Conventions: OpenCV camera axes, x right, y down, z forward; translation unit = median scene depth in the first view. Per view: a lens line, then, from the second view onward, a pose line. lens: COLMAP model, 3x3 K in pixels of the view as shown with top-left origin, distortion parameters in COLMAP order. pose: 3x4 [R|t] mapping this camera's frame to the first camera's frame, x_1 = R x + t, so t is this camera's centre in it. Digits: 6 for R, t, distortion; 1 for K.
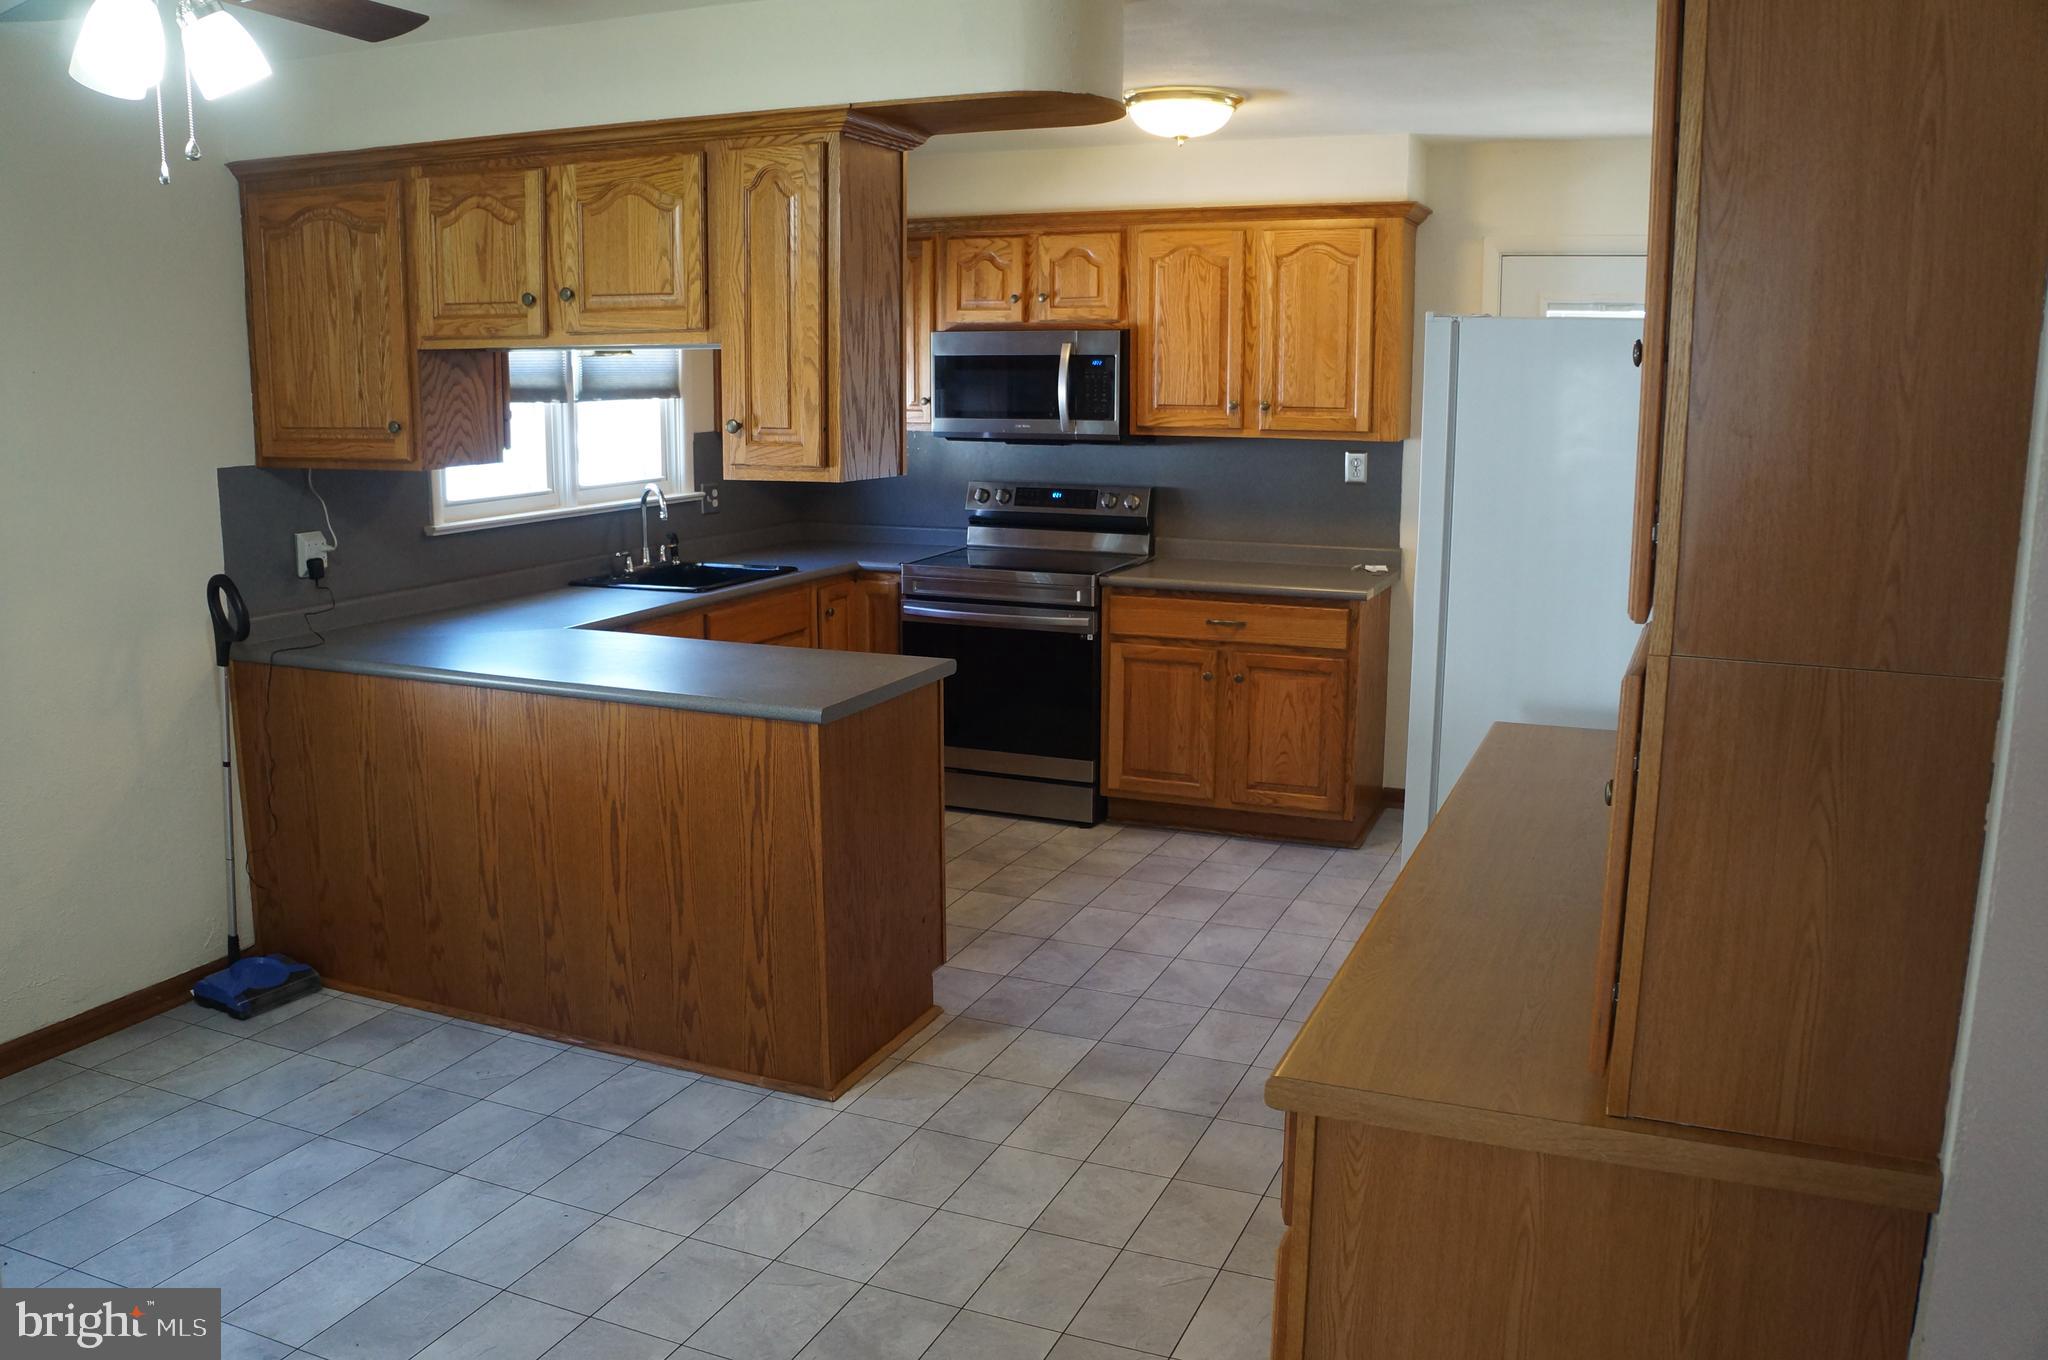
lens RADIAL K [[1619.3, 0, 1028.5], [0, 1619.3, 686.0], [0, 0, 1]] dist [-0.184332, 0.132413]
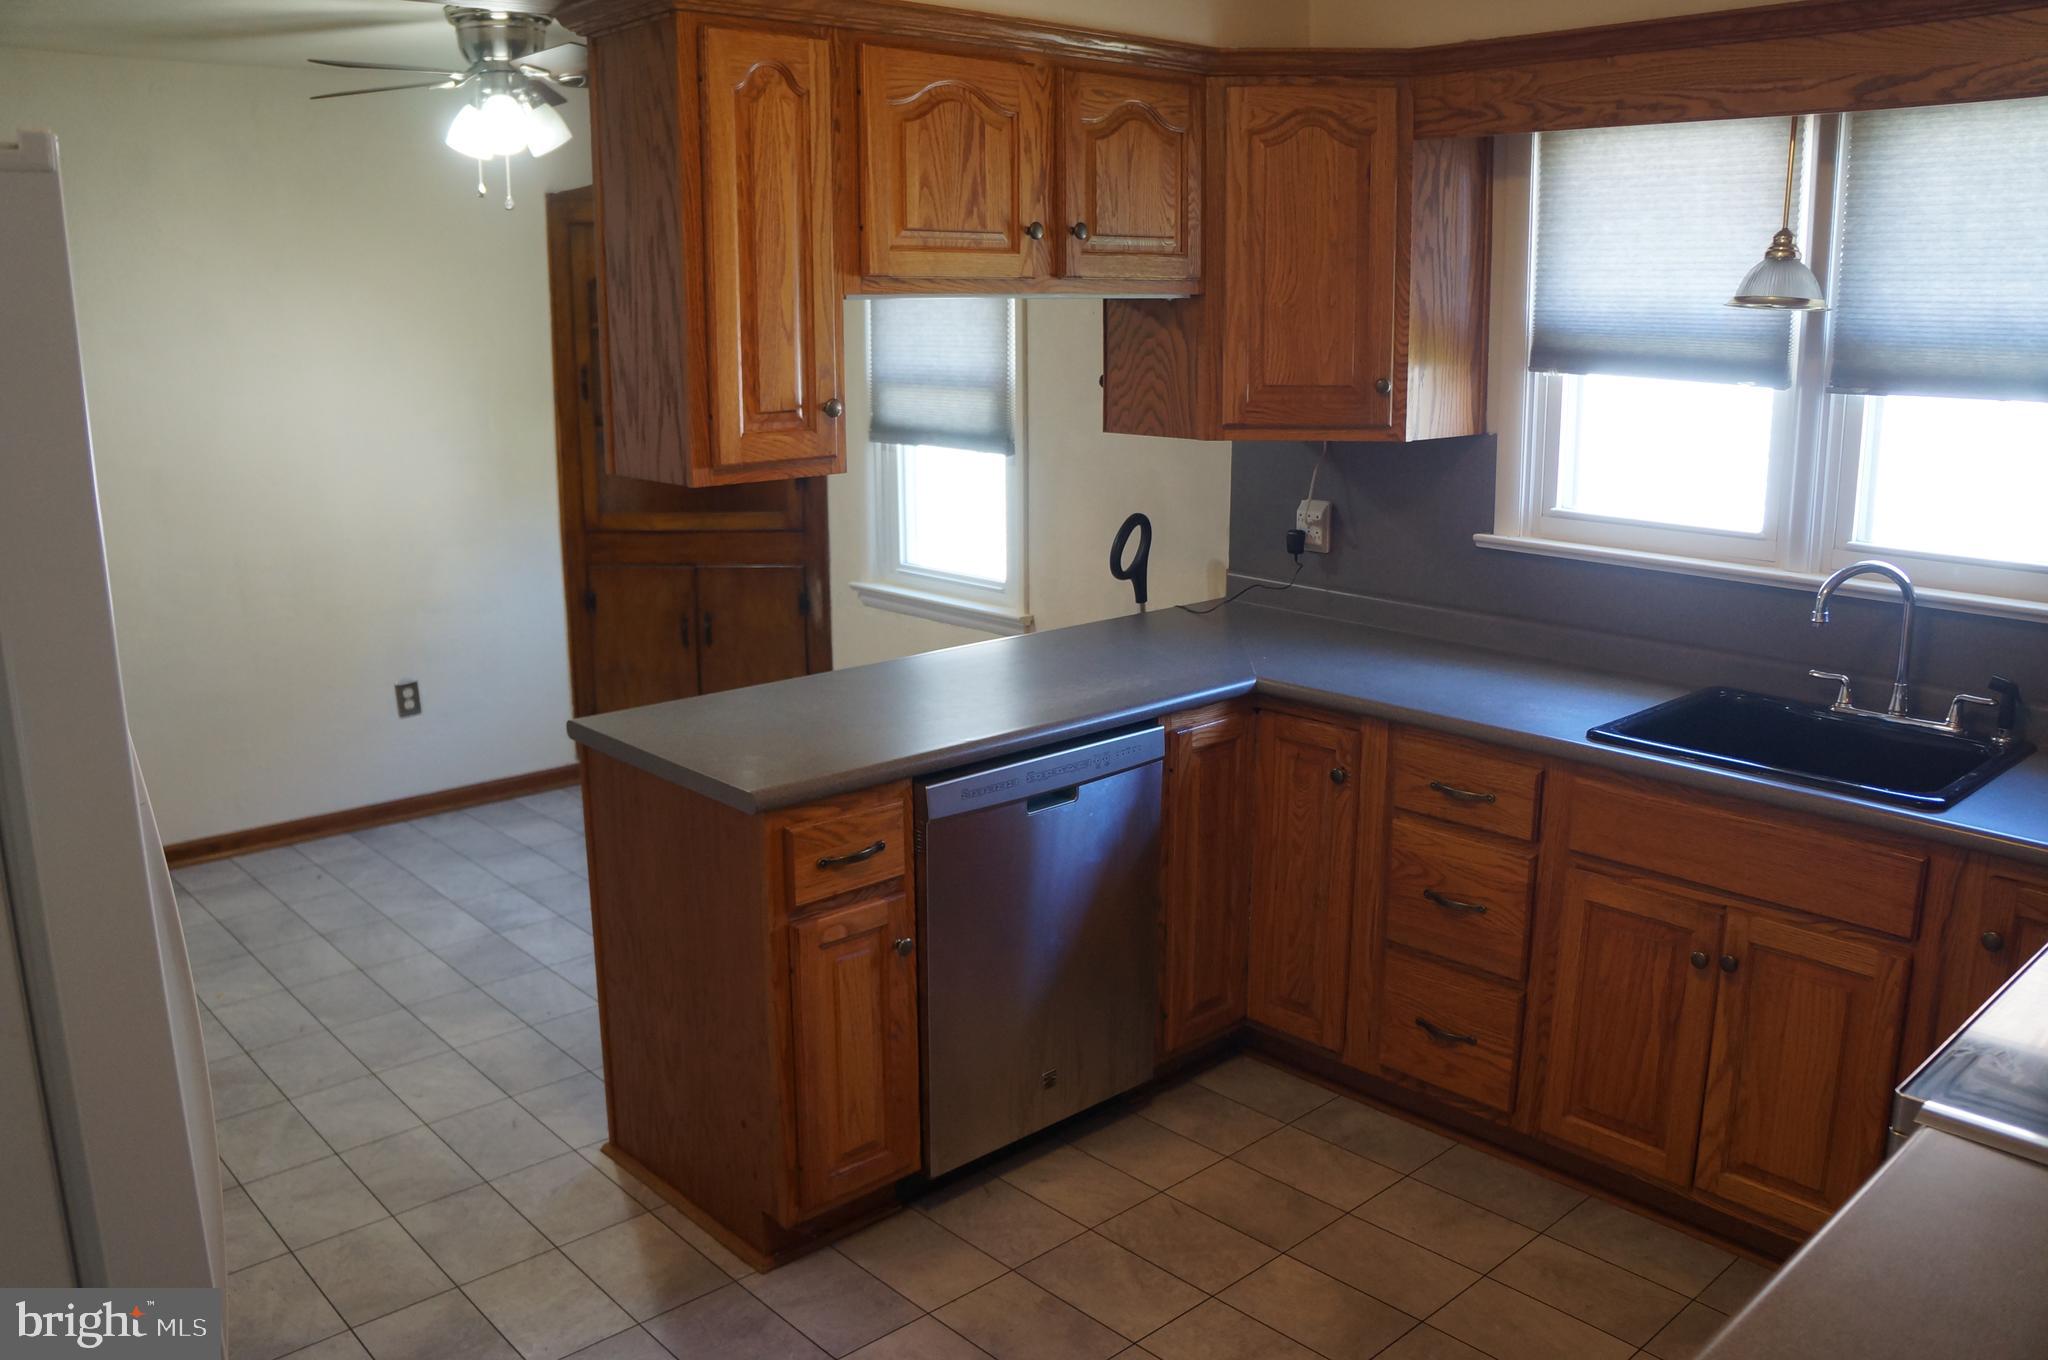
lens RADIAL K [[1619.3, 0, 1028.5], [0, 1619.3, 686.0], [0, 0, 1]] dist [-0.184332, 0.132413]
pose [[-0.421276, 0.206089, -0.883206, 0.463294], [-0.171154, 0.938275, 0.300577, -0.268329], [0.890636, 0.277790, -0.360000, 1.330193]]
